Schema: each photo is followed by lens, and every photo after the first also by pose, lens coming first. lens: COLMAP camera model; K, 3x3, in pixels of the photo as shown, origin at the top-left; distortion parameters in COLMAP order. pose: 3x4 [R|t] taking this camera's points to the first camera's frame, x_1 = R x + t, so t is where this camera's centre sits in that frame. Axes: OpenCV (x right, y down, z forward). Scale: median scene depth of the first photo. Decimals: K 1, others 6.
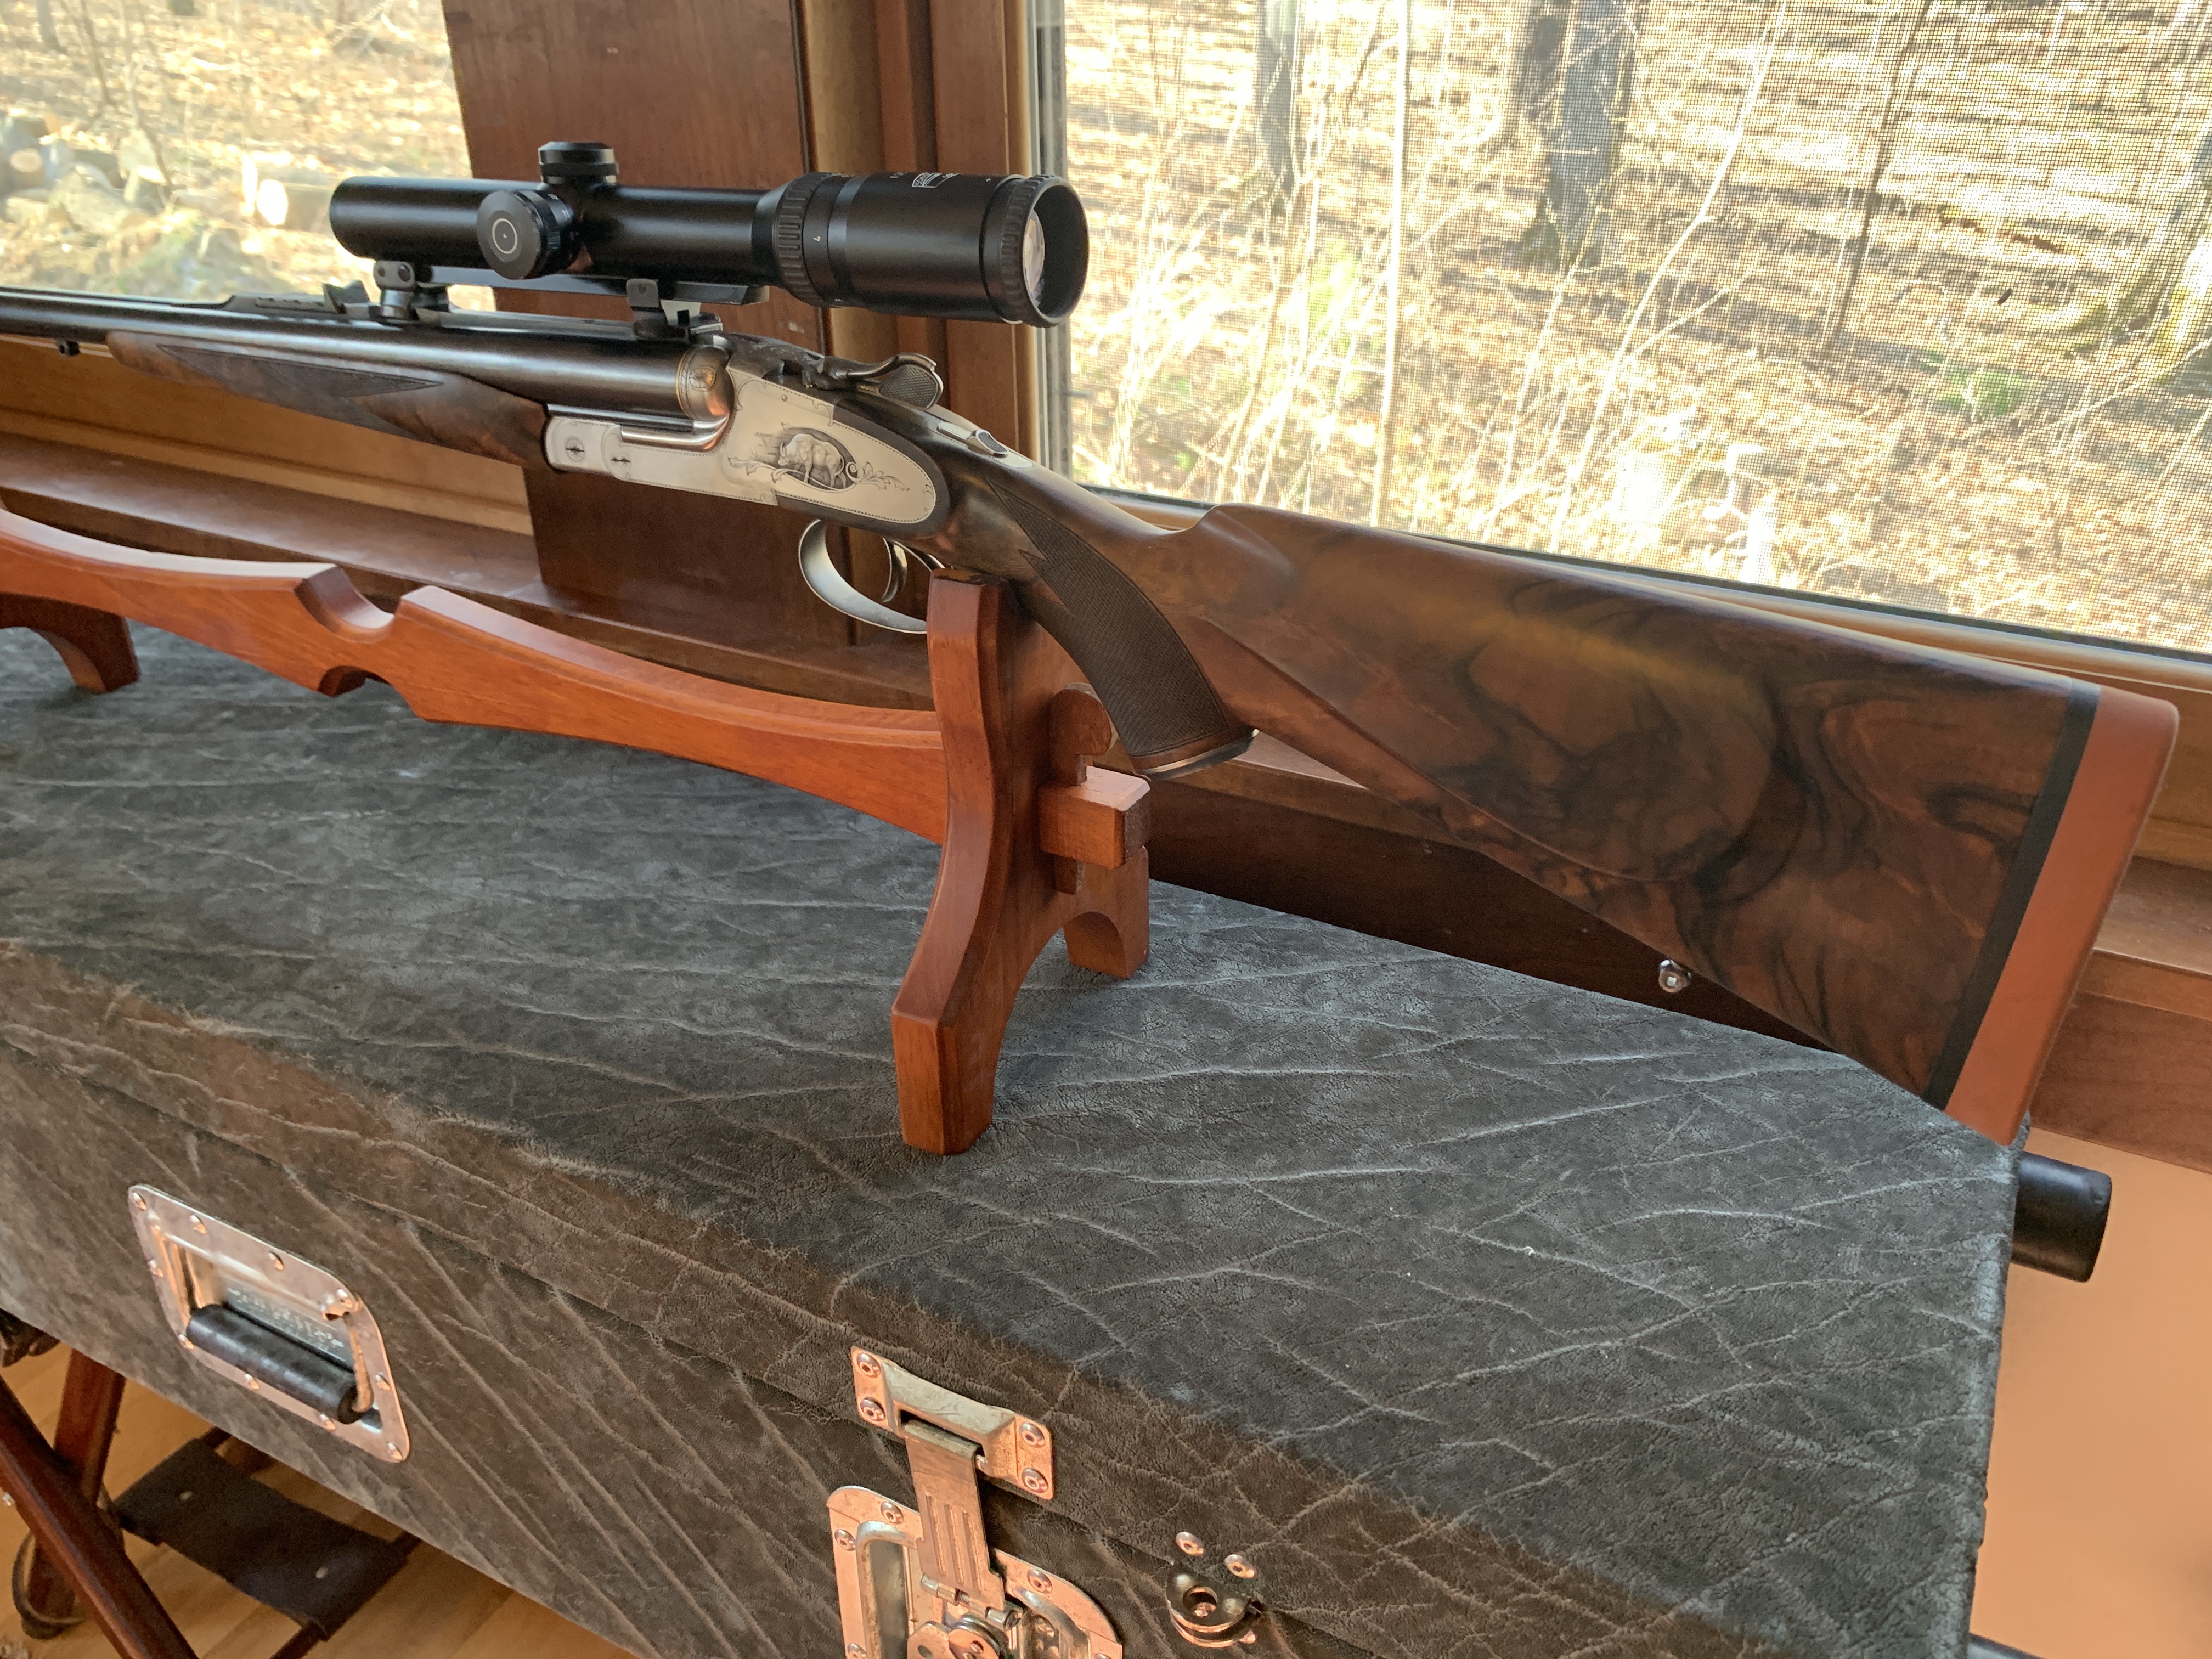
lens RADIAL K [[1704.3, 0, 1106.0], [0, 1704.3, 829.5], [0, 0, 1]] dist [-0.000839, 0.010386]
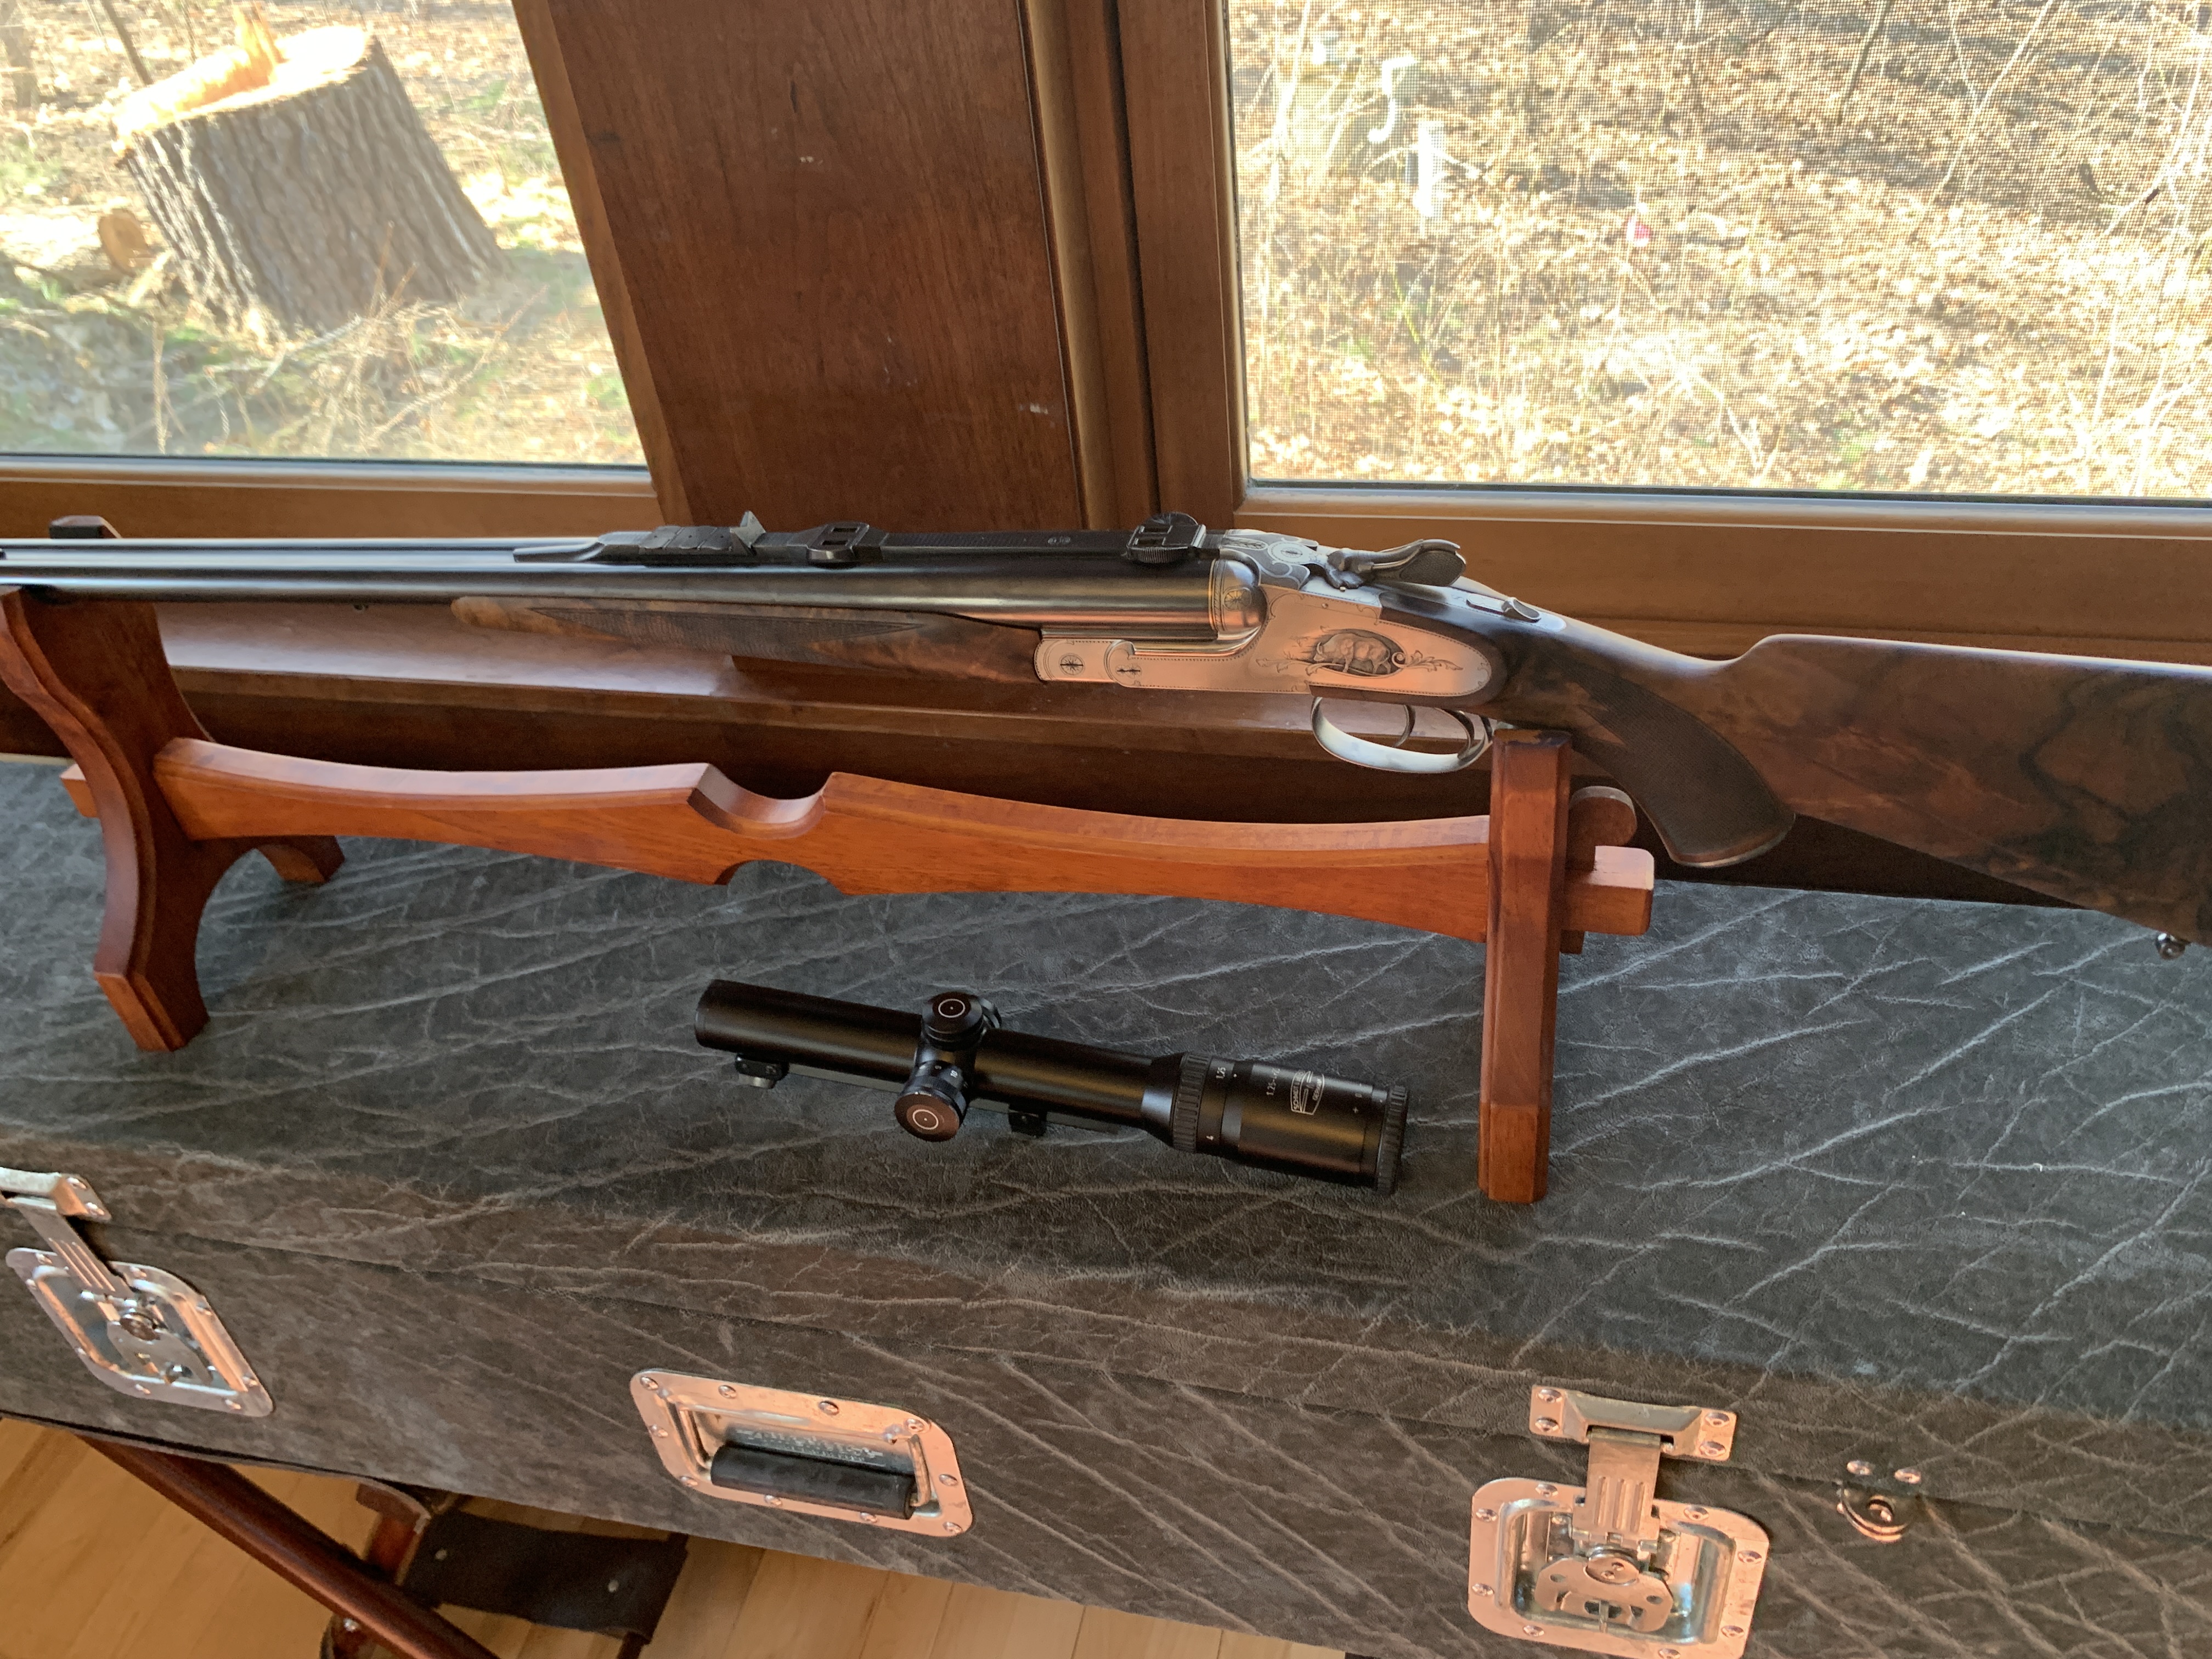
lens RADIAL K [[1736.4, 0, 1117.8], [0, 1736.4, 862.0], [0, 0, 1]] dist [0.030718, -0.036747]
pose [[0.961964, -0.233158, 0.142349, -0.462239], [0.203219, 0.959011, 0.197485, -0.309988], [-0.182560, -0.161045, 0.969916, -0.060149]]
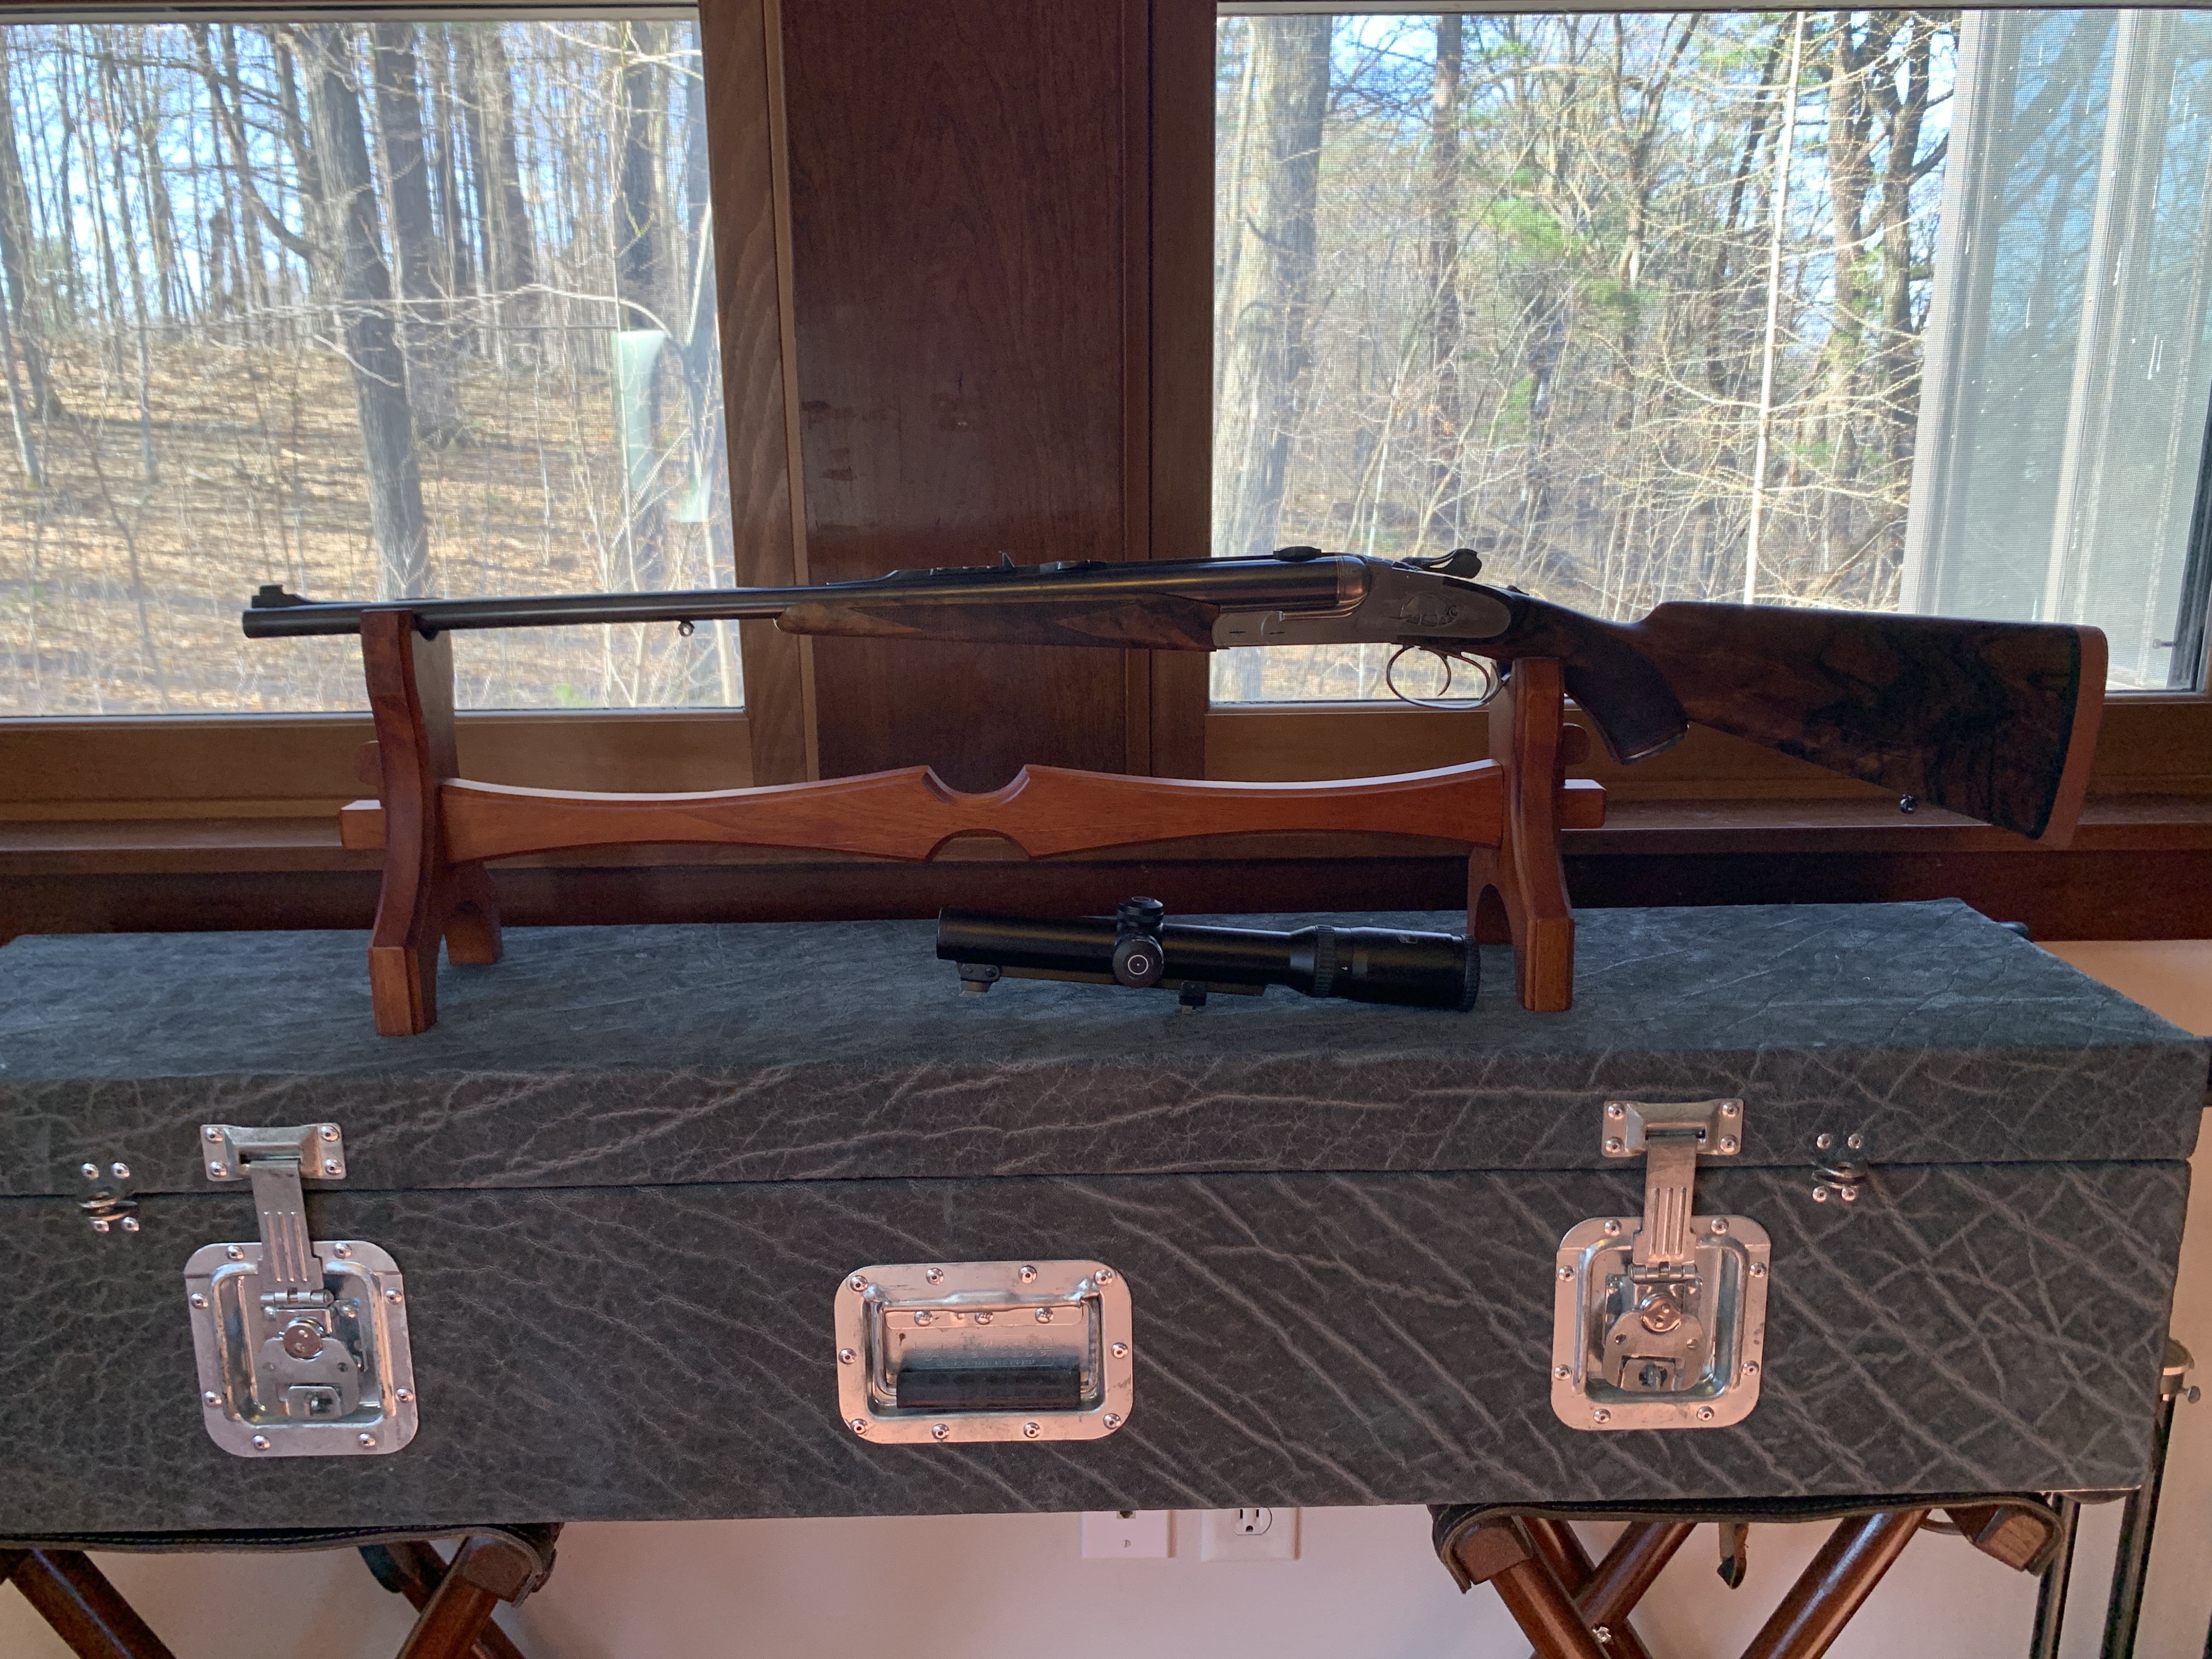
lens RADIAL K [[1736.4, 0, 1117.8], [0, 1736.4, 862.0], [0, 0, 1]] dist [0.030718, -0.036747]
pose [[0.871486, -0.130721, 0.472678, -1.198731], [0.237429, 0.955799, -0.173423, 0.235528], [-0.429115, 0.263363, 0.864003, -0.290521]]
